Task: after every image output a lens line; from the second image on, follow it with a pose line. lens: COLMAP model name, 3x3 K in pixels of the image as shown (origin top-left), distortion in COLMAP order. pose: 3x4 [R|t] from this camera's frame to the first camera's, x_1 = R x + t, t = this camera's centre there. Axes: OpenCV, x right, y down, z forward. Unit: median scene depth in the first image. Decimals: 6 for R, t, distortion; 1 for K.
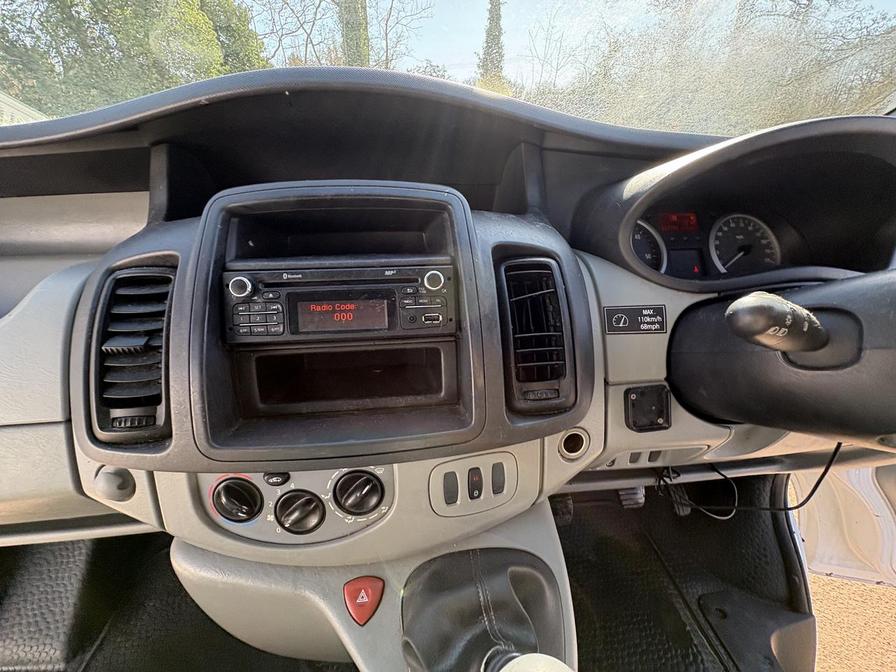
lens RADIAL K [[360.0, 0, 442.6], [0, 360.0, 327.6], [0, 0, 1]] dist [0.006037, -0.000456]
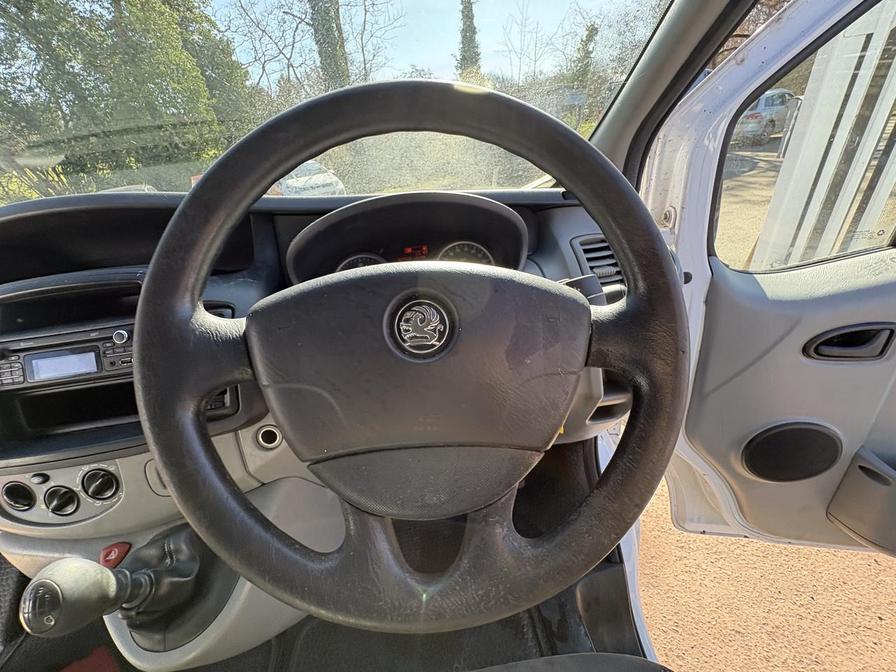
lens RADIAL K [[360.0, 0, 442.6], [0, 360.0, 327.6], [0, 0, 1]] dist [0.006037, -0.000456]
pose [[0.994204, -0.100146, -0.039096, 1.228410], [0.100043, 0.994973, -0.004583, -0.026851], [0.039358, 0.000645, 0.999225, -0.398287]]
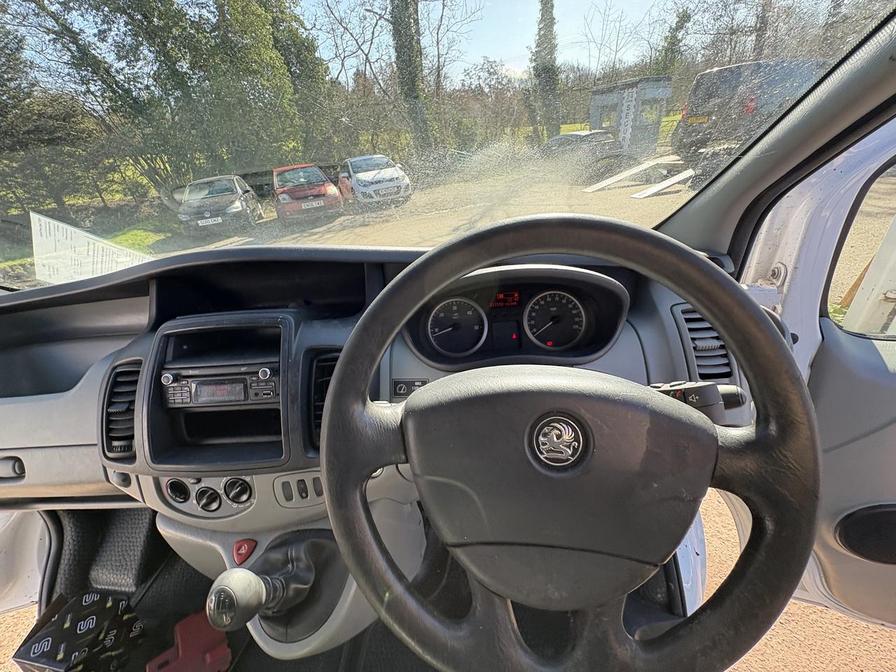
lens RADIAL K [[358.4, 0, 444.4], [0, 358.4, 327.0], [0, 0, 1]] dist [0.004471, 0.000134]
pose [[0.984763, -0.018959, -0.172863, 1.042730], [0.020198, 0.999781, 0.005406, -0.318563], [0.172722, -0.008815, 0.984931, -0.525973]]
